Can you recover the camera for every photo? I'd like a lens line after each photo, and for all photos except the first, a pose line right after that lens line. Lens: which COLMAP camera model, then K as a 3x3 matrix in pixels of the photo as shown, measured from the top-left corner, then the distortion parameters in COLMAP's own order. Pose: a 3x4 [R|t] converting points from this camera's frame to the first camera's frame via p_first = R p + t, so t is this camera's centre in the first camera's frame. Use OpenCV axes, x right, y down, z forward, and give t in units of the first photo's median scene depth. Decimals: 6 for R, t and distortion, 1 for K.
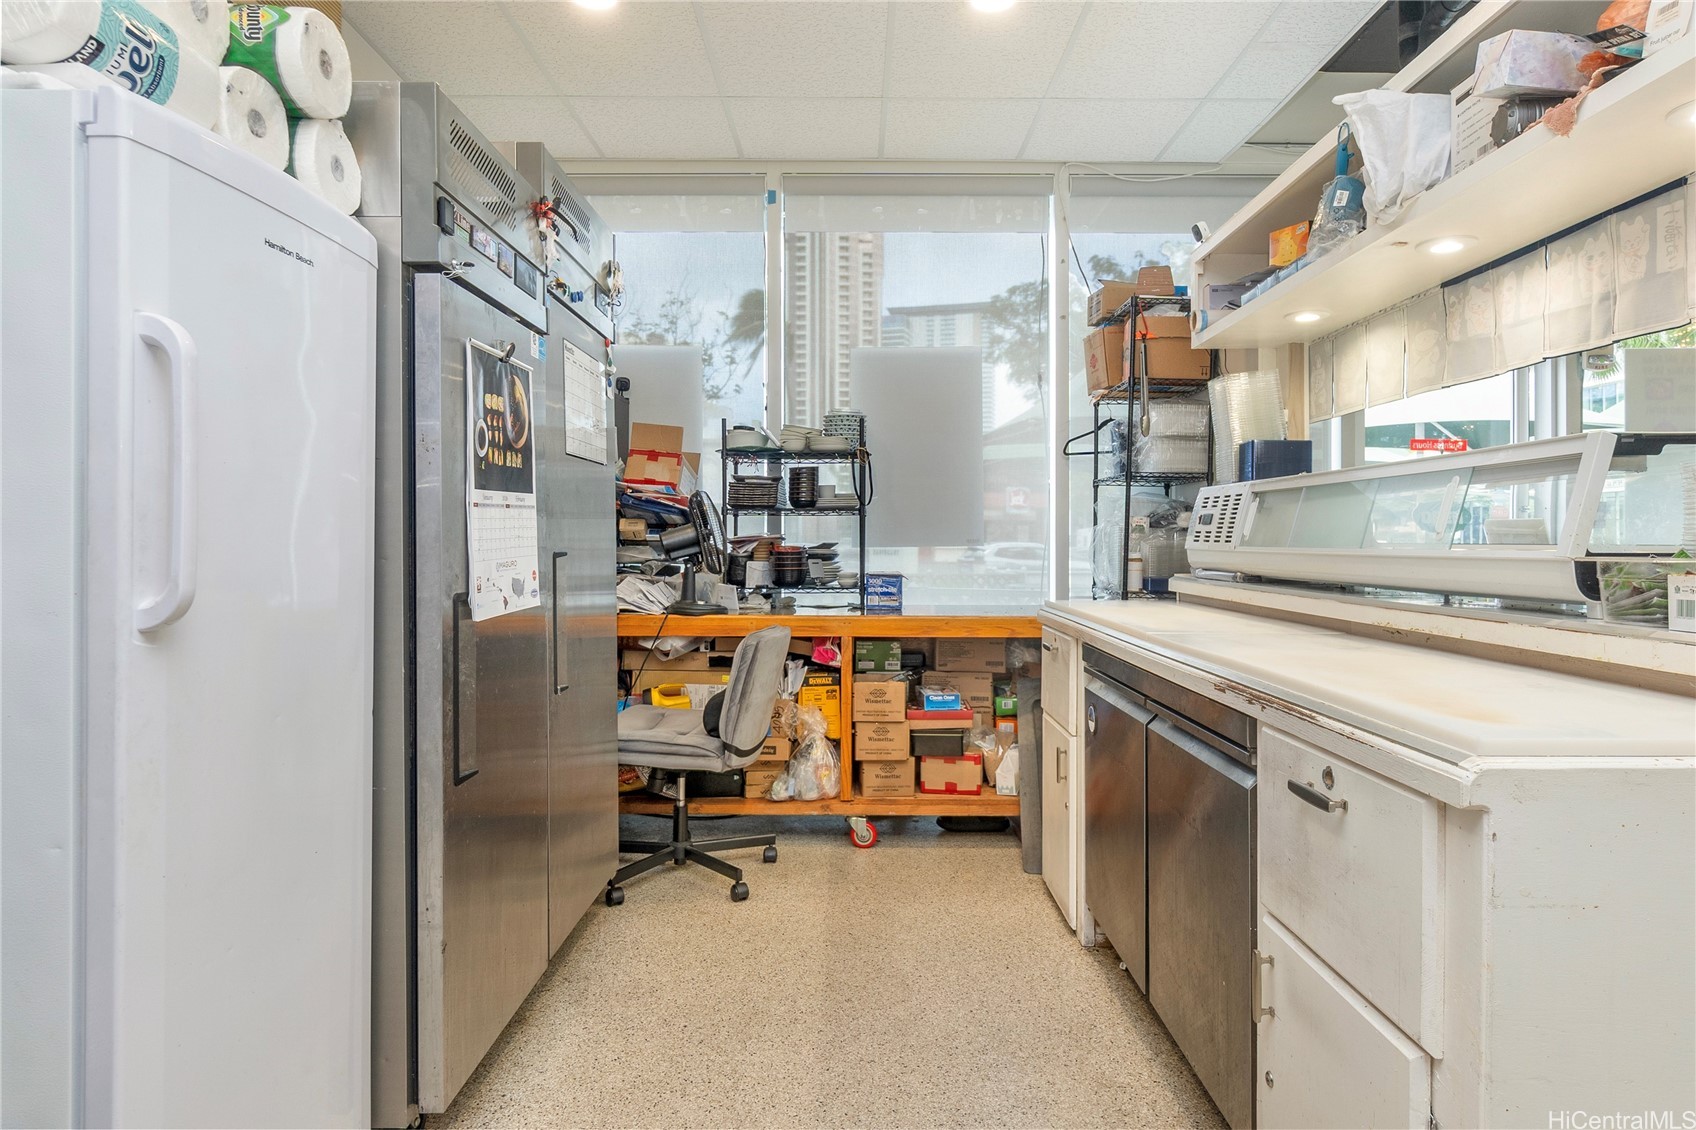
lens RADIAL K [[1043.9, 0, 851.9], [0, 1043.9, 550.8], [0, 0, 1]] dist [-0.007057, 0.005332]
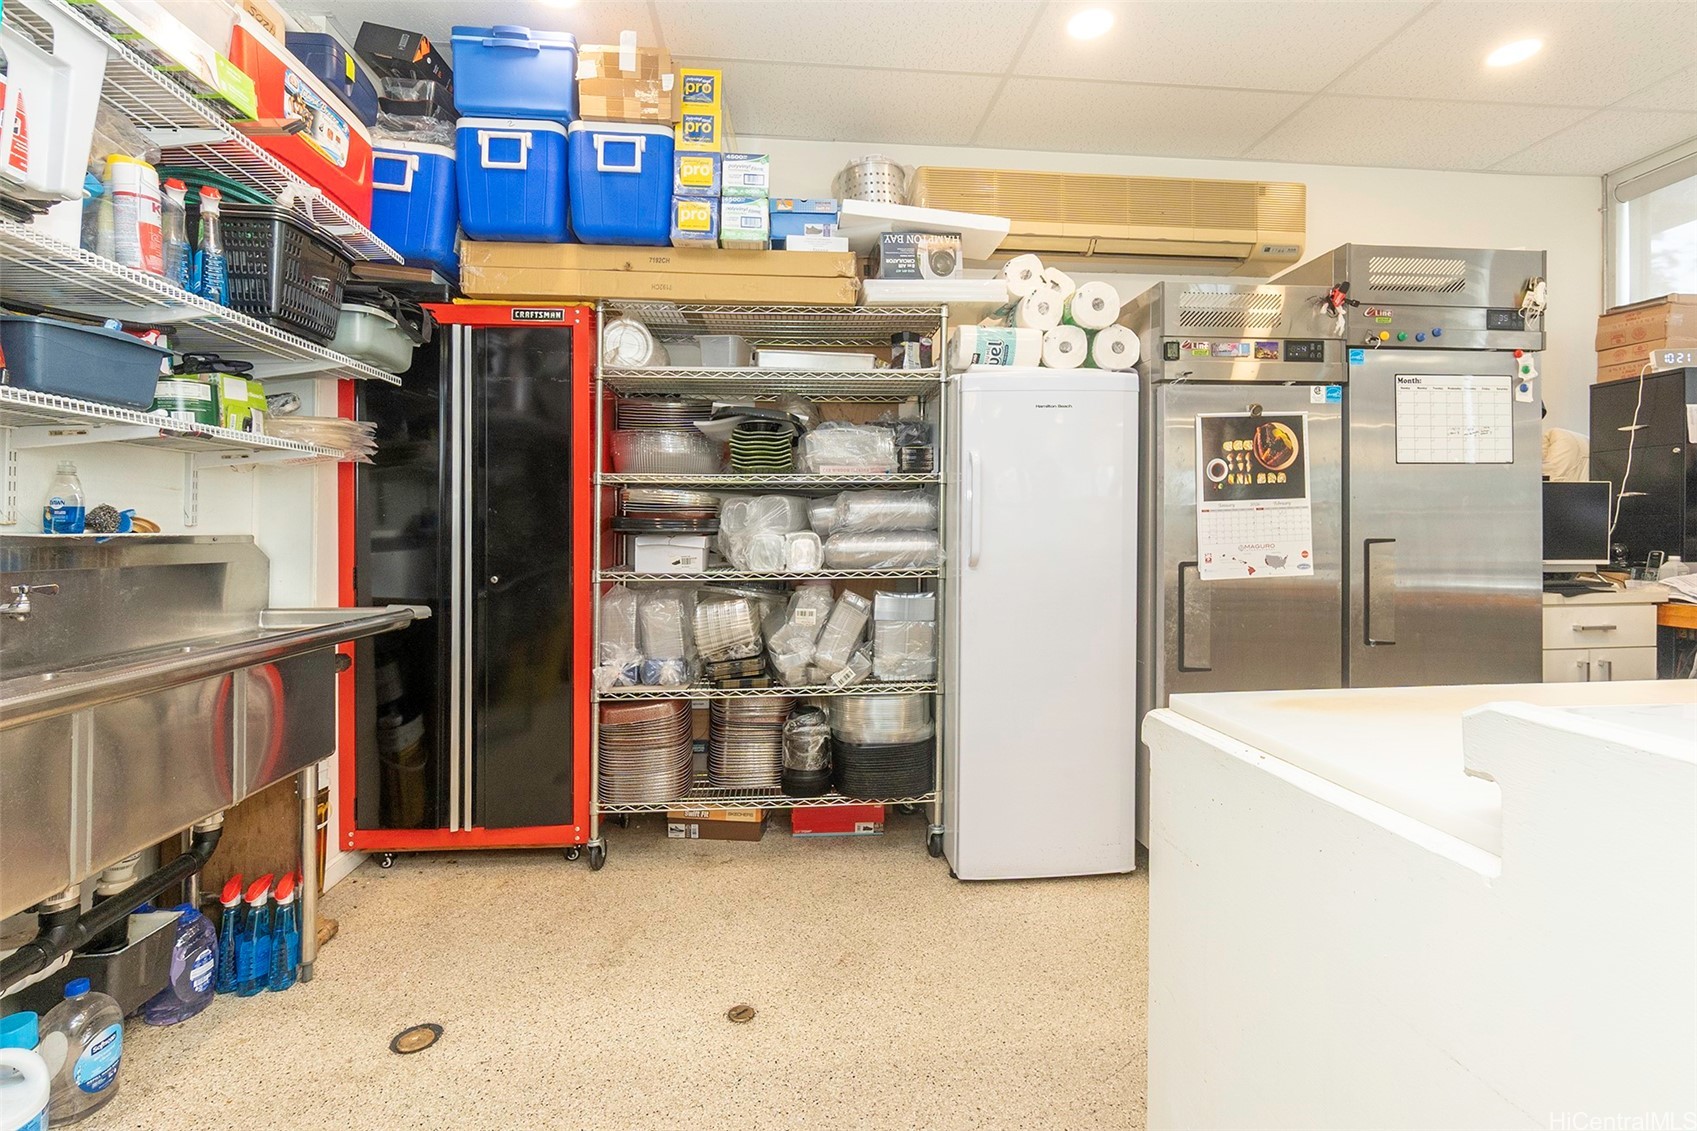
lens RADIAL K [[760.6, 0, 848.5], [0, 760.6, 565.5], [0, 0, 1]] dist [-0.001331, -0.000541]
pose [[0.095944, -0.011393, -0.995322, 1.266572], [-0.001028, 0.999933, -0.011544, 0.094482], [0.995386, 0.002131, 0.095926, 0.485050]]
